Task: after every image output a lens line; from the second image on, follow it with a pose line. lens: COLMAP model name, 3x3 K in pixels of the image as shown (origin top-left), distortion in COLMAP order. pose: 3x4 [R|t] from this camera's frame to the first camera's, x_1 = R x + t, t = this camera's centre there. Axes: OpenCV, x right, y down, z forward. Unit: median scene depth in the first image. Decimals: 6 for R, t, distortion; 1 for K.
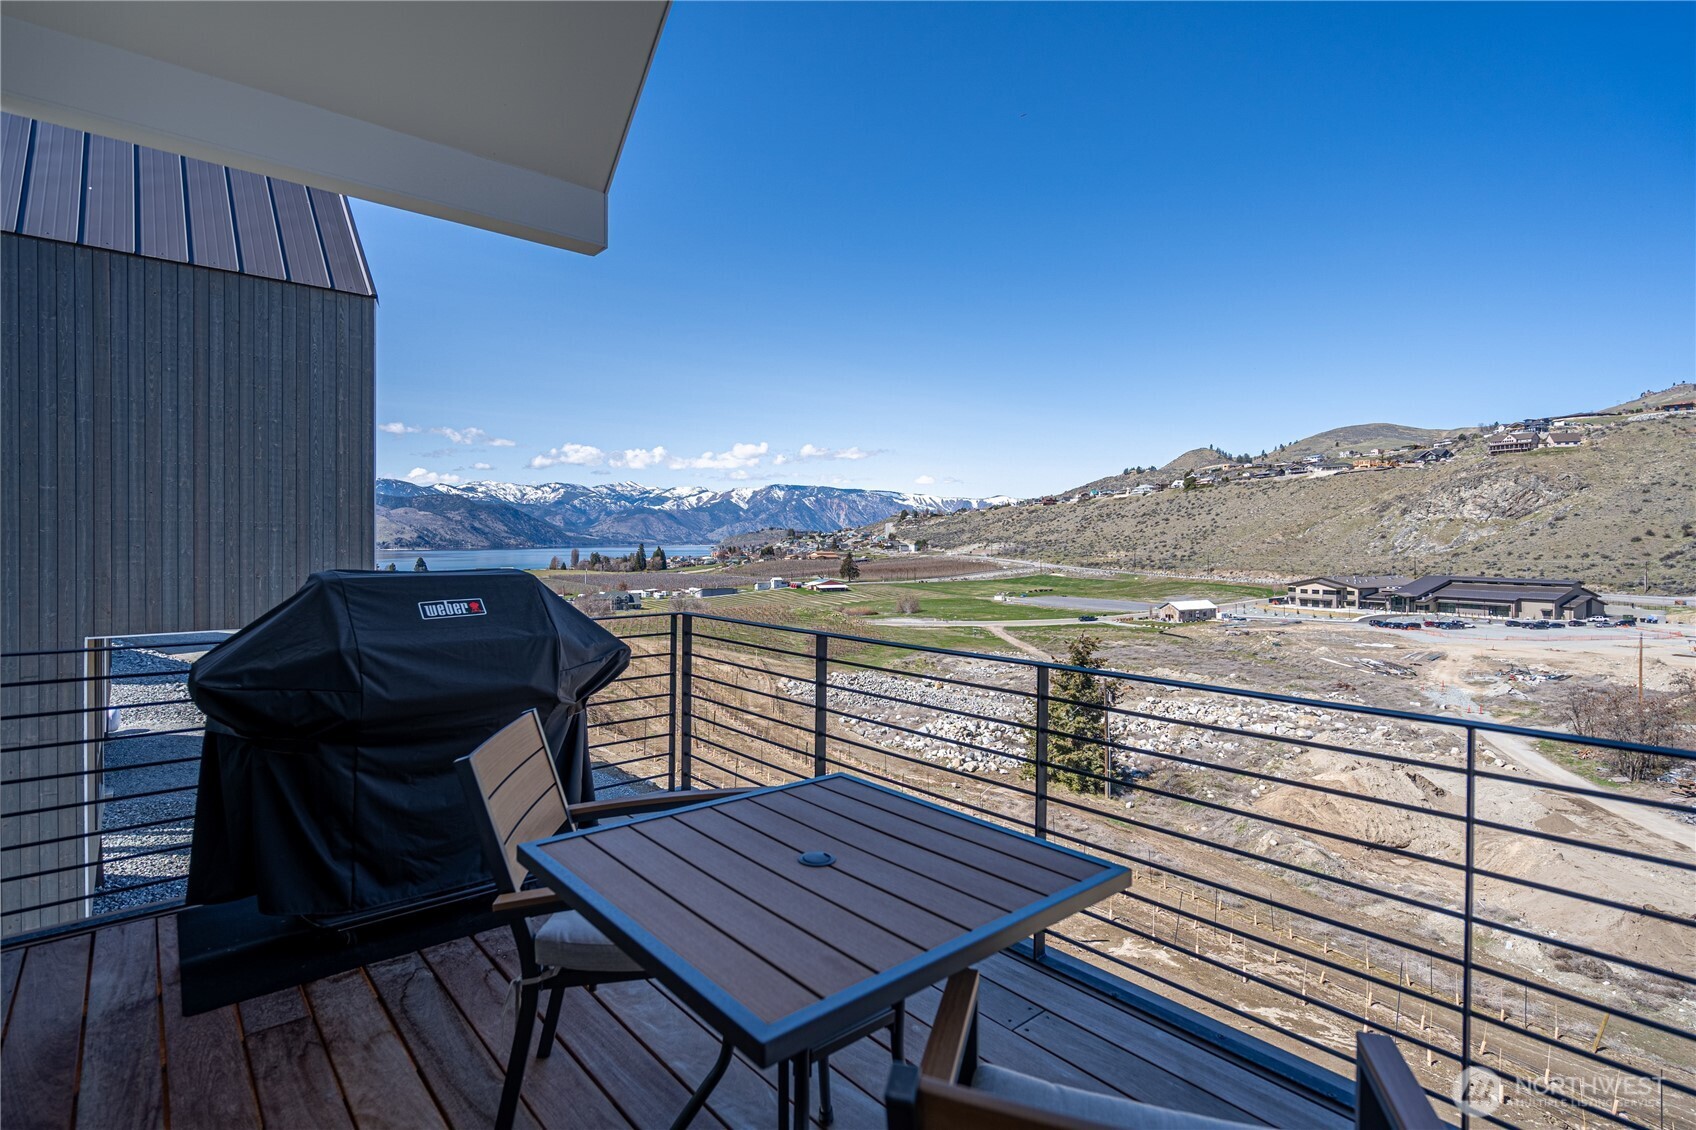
lens RADIAL K [[799.7, 0, 802.6], [0, 799.7, 549.6], [0, 0, 1]] dist [-0.001796, 0.000584]
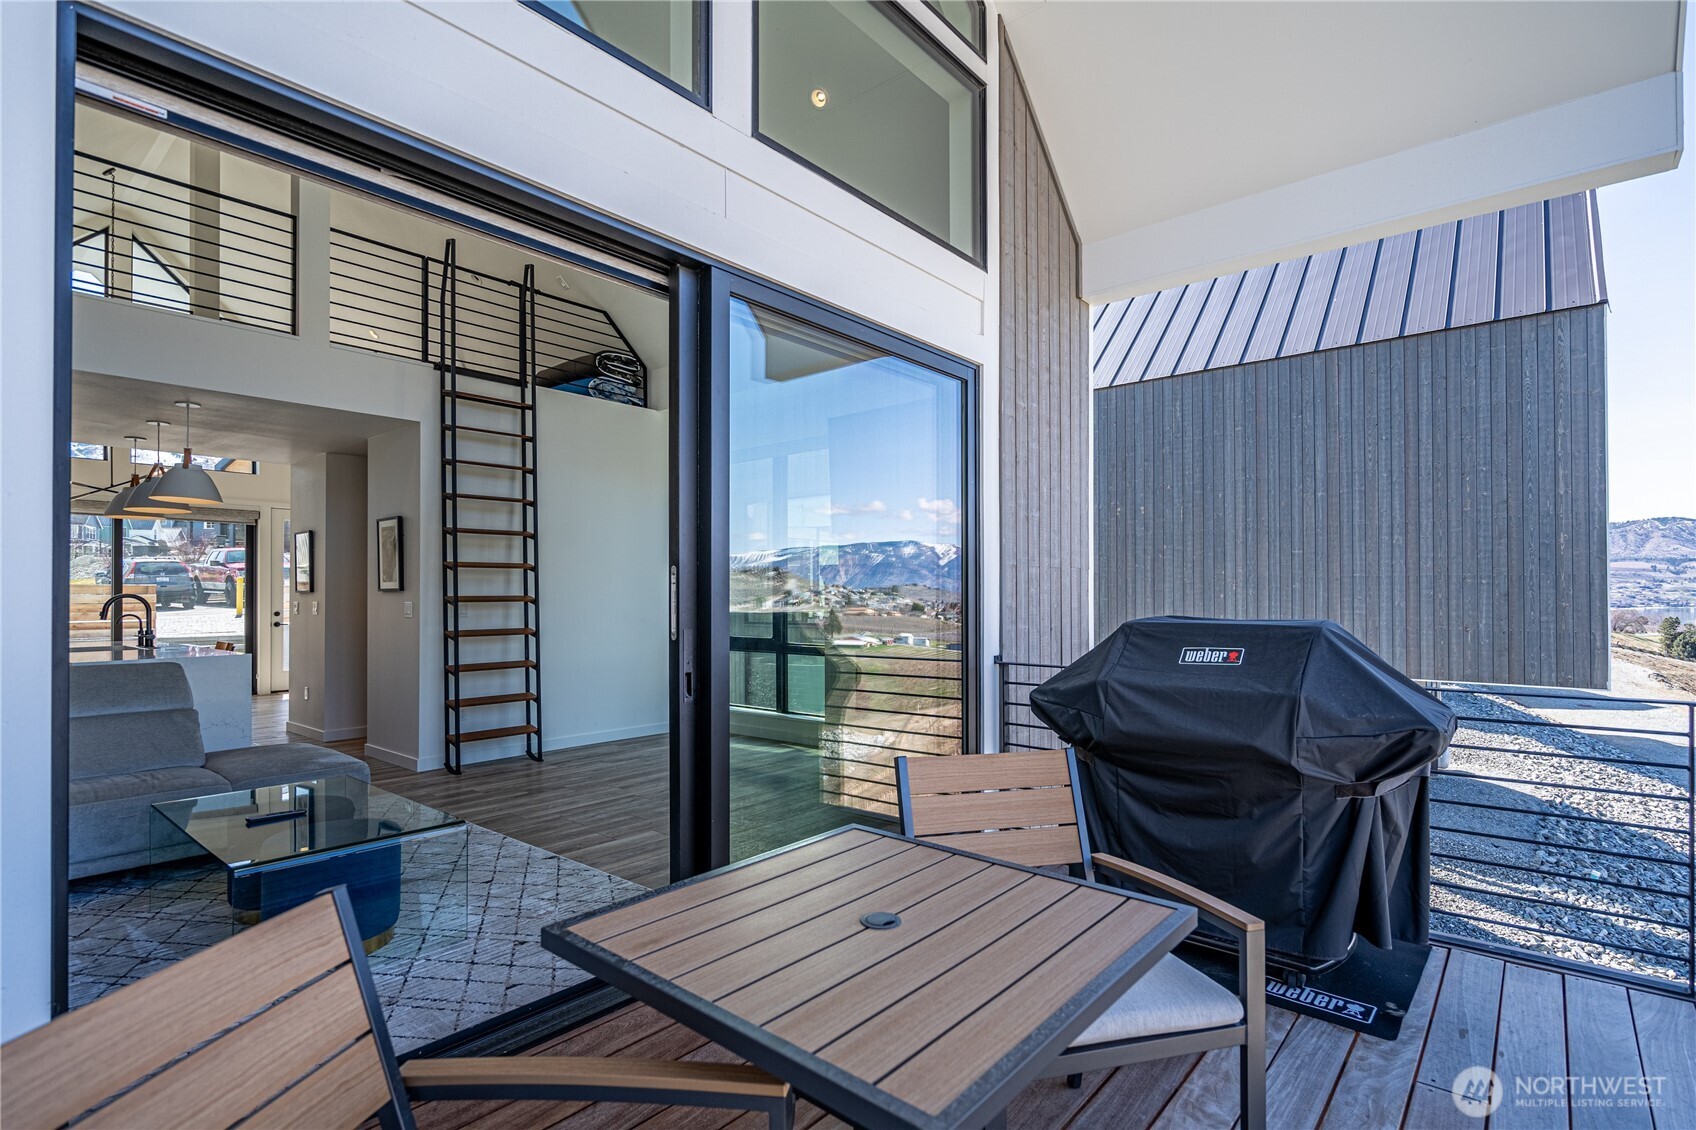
lens RADIAL K [[799.7, 0, 912.4], [0, 799.7, 592.8], [0, 0, 1]] dist [-0.001796, 0.000584]
pose [[0.221915, -0.006839, -0.975042, 0.140465], [-0.006775, 0.999940, -0.008555, 0.001717], [0.975043, 0.008505, 0.221855, 0.125465]]
